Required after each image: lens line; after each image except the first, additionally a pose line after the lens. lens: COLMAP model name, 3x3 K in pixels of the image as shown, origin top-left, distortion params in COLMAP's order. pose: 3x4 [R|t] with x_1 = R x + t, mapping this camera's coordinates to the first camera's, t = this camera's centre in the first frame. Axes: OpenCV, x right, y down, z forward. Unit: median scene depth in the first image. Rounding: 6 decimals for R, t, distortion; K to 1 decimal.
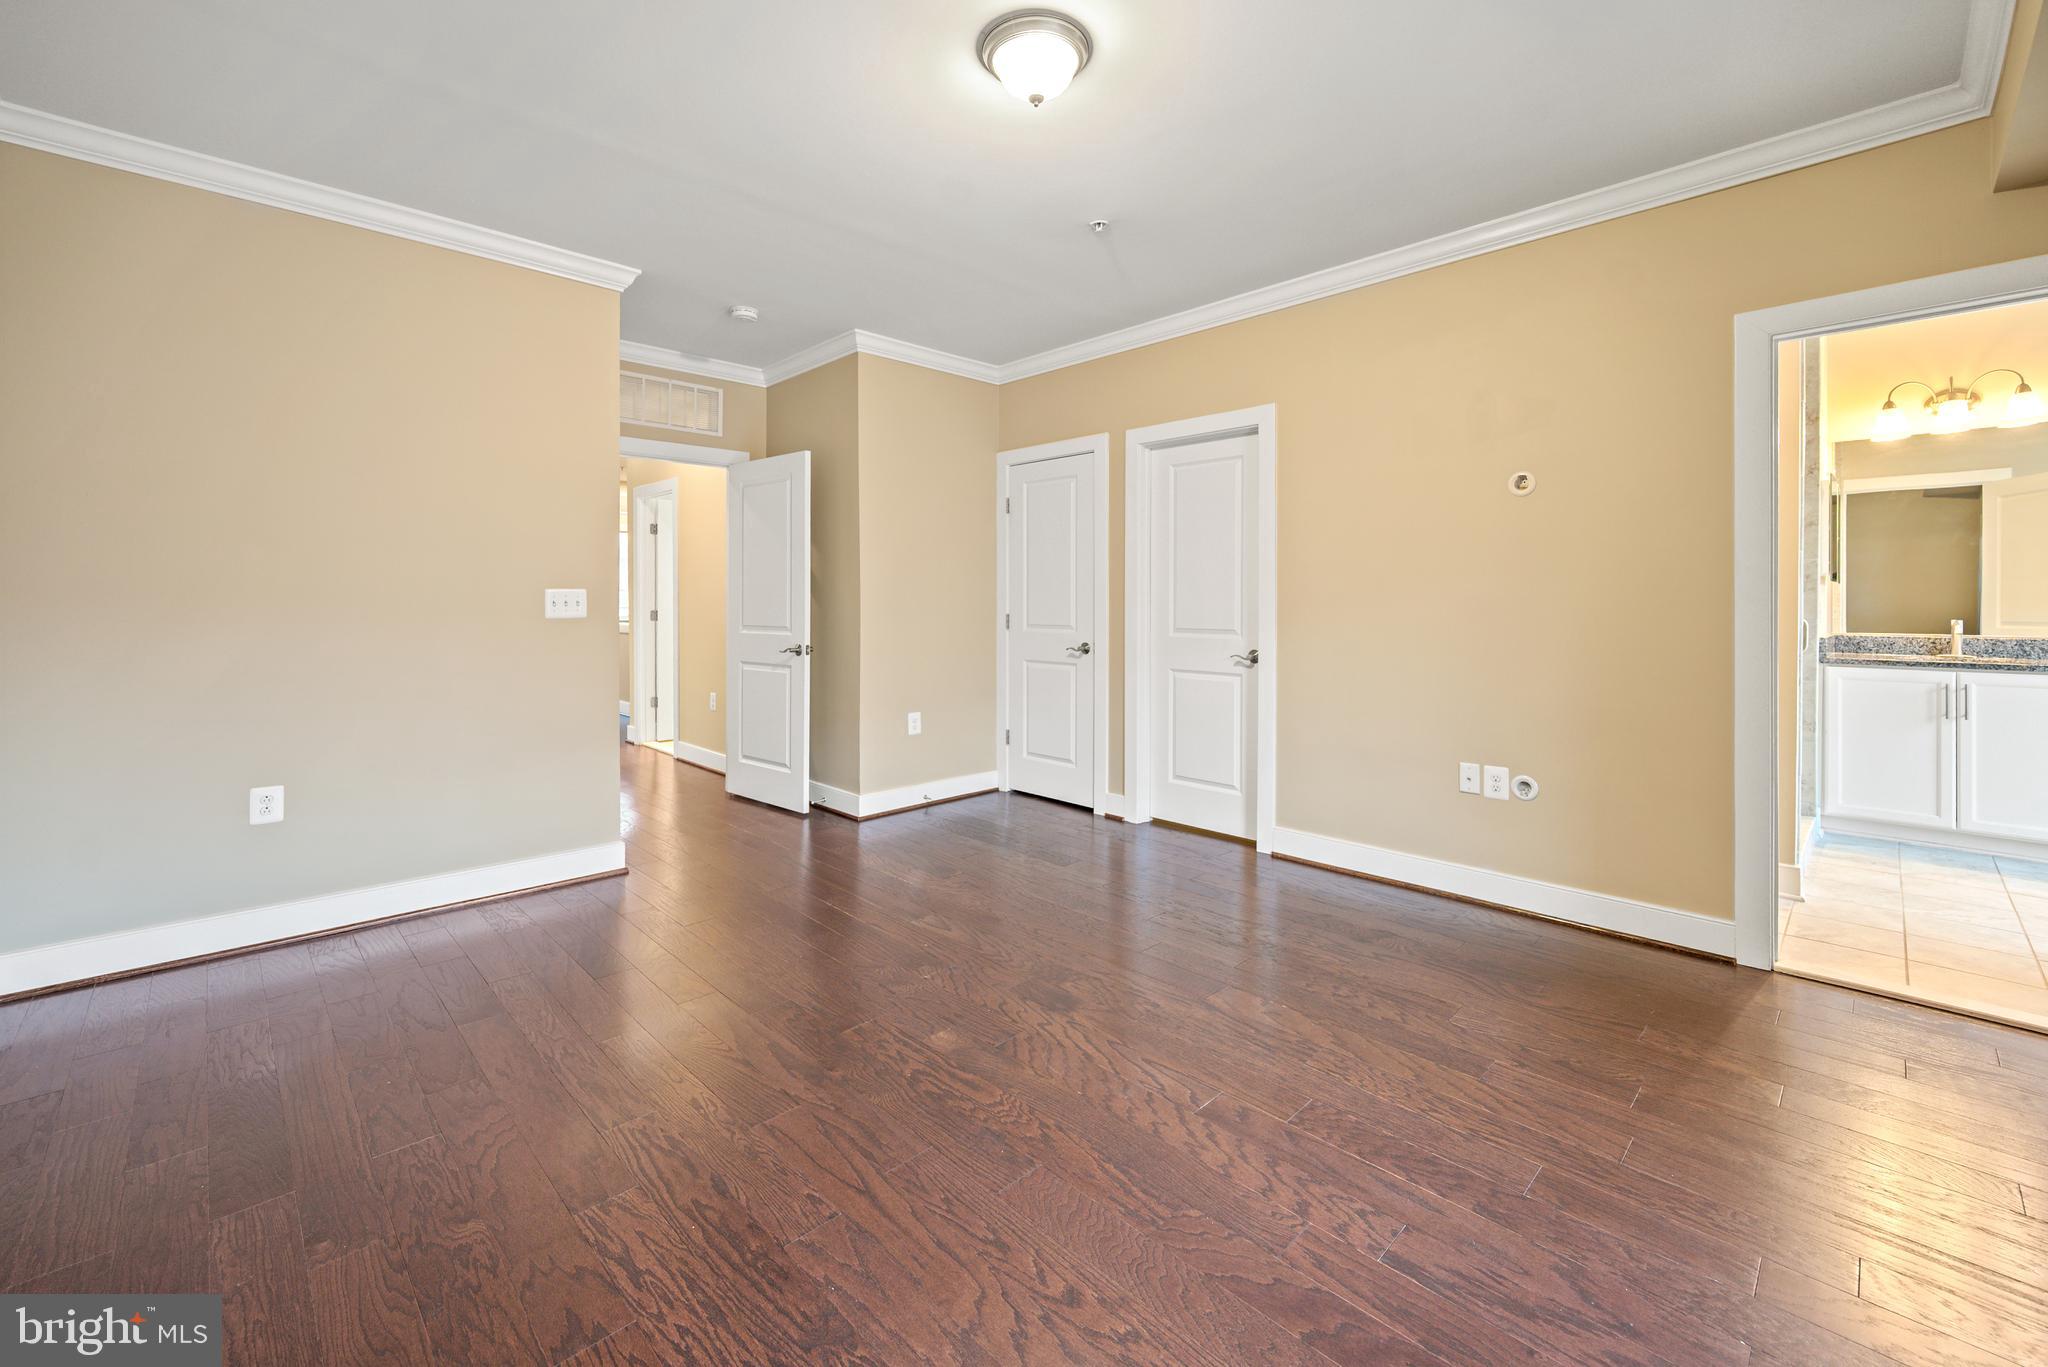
lens RADIAL K [[838.0, 0, 1020.8], [0, 838.0, 603.5], [0, 0, 1]] dist [0.001303, -0.000720]
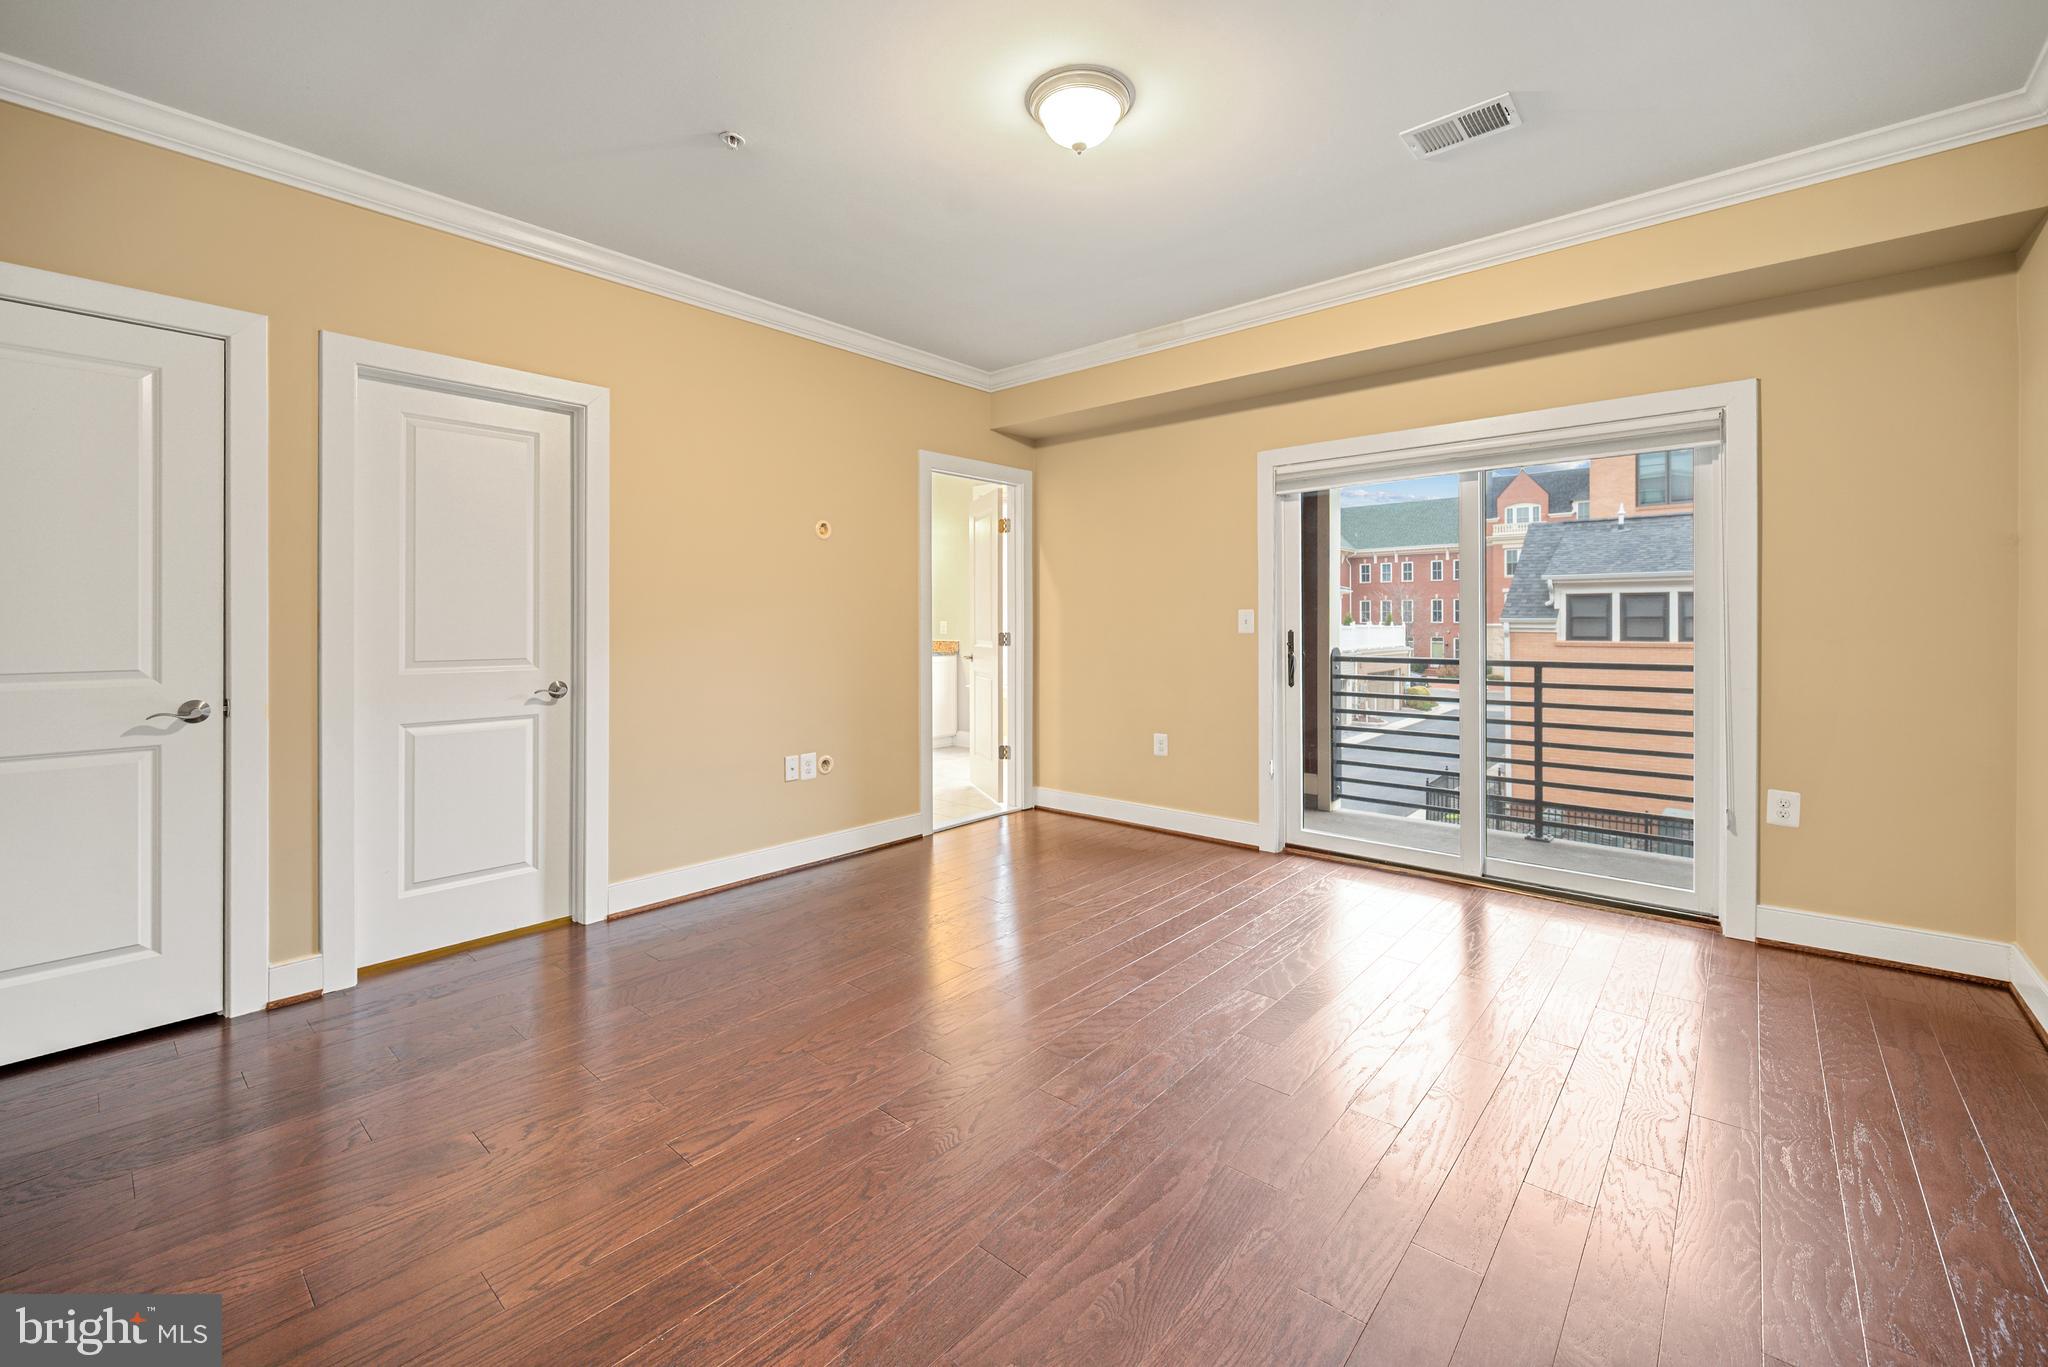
lens RADIAL K [[838.0, 0, 1025.6], [0, 838.0, 618.6], [0, 0, 1]] dist [0.001303, -0.000720]
pose [[-0.085874, 0.006128, 0.996287, -1.013461], [0.002384, 0.999979, -0.005945, 0.002296], [-0.996303, 0.001865, -0.085887, 1.127831]]
